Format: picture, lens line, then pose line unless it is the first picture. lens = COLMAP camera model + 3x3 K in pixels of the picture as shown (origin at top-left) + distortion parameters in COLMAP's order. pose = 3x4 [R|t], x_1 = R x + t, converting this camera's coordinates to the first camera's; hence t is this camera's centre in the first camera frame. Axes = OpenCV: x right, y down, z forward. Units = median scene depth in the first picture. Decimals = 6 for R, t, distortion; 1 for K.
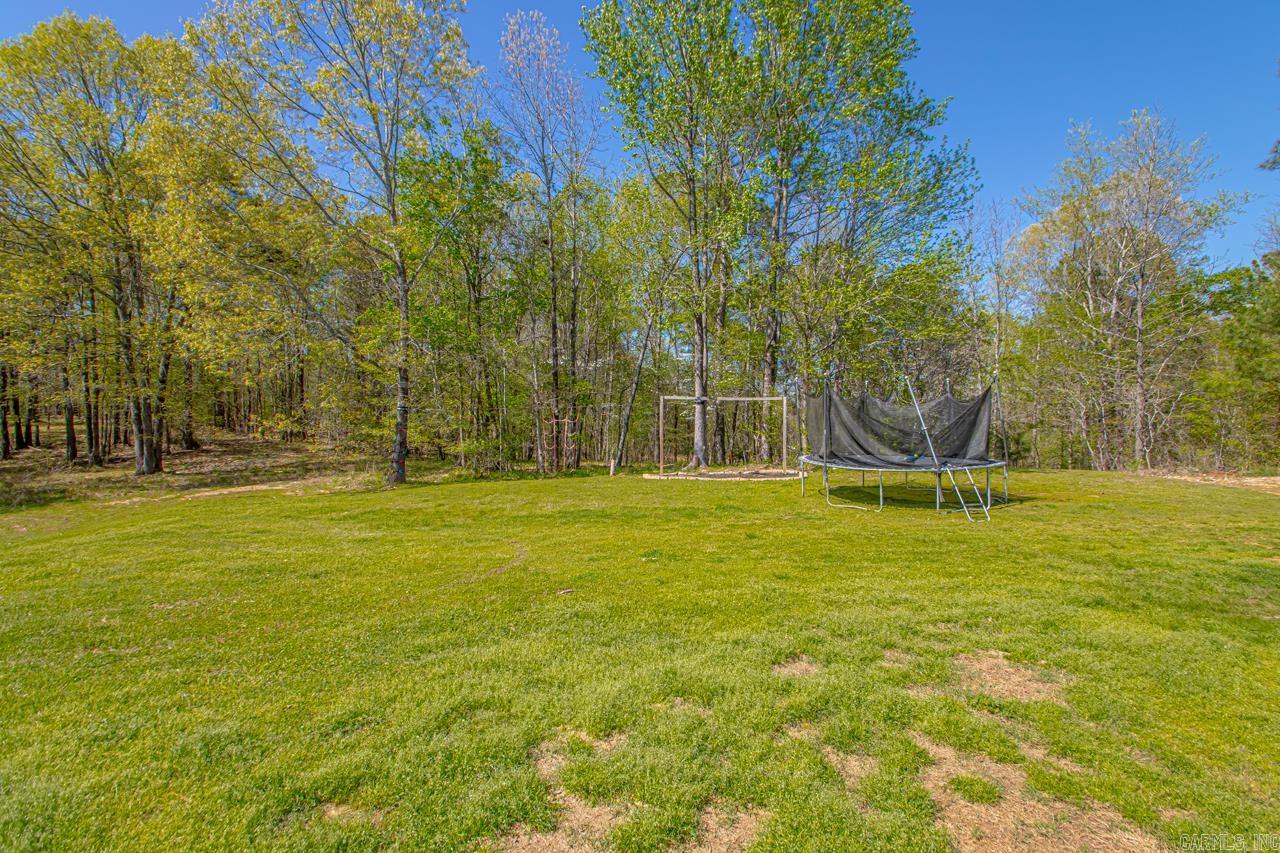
lens RADIAL K [[598.2, 0, 642.9], [0, 598.2, 420.7], [0, 0, 1]] dist [0.007788, -0.004055]
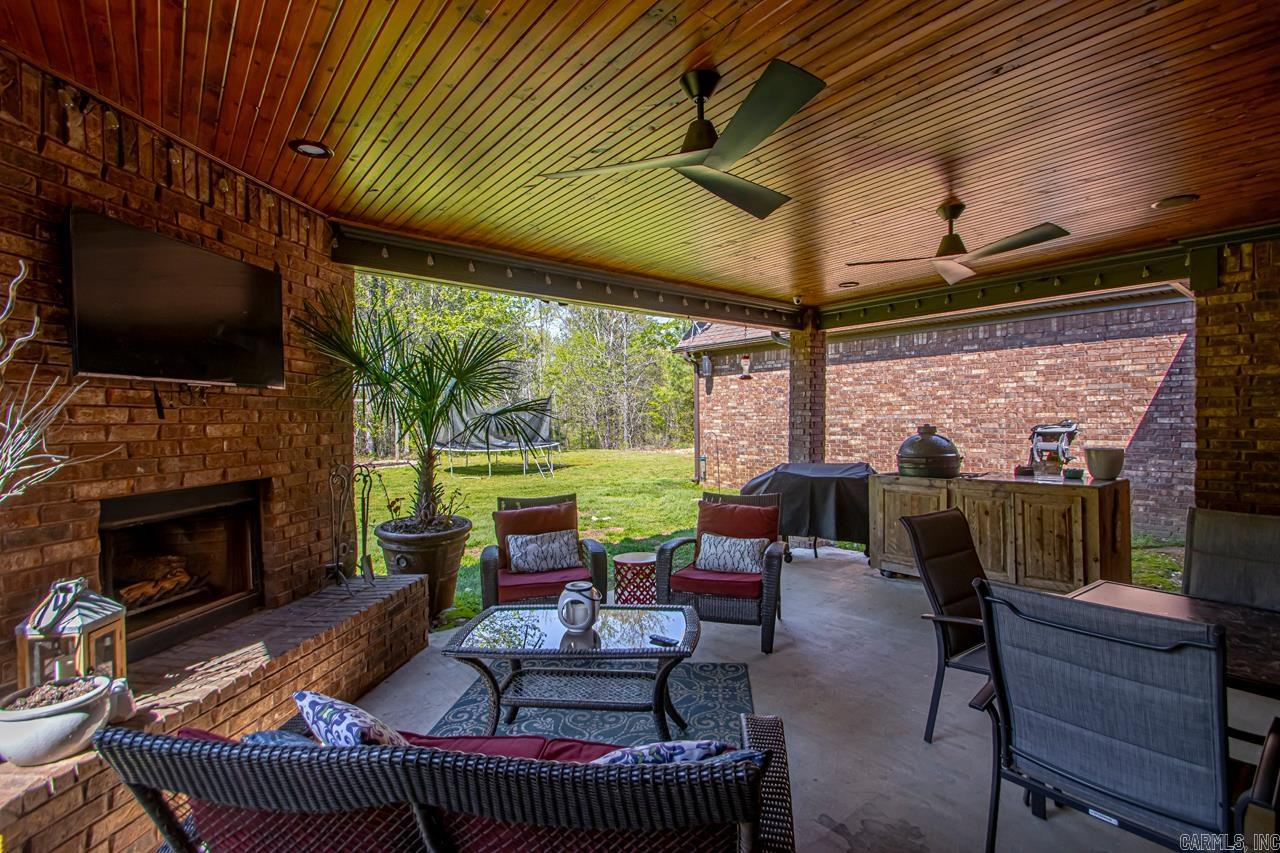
lens RADIAL K [[598.2, 0, 639.8], [0, 598.2, 422.1], [0, 0, 1]] dist [0.007788, -0.004055]
pose [[0.757492, -0.013181, 0.652712, -0.112448], [0.008628, 0.999911, 0.010180, -0.001853], [-0.652788, -0.002080, 0.757538, -0.143476]]
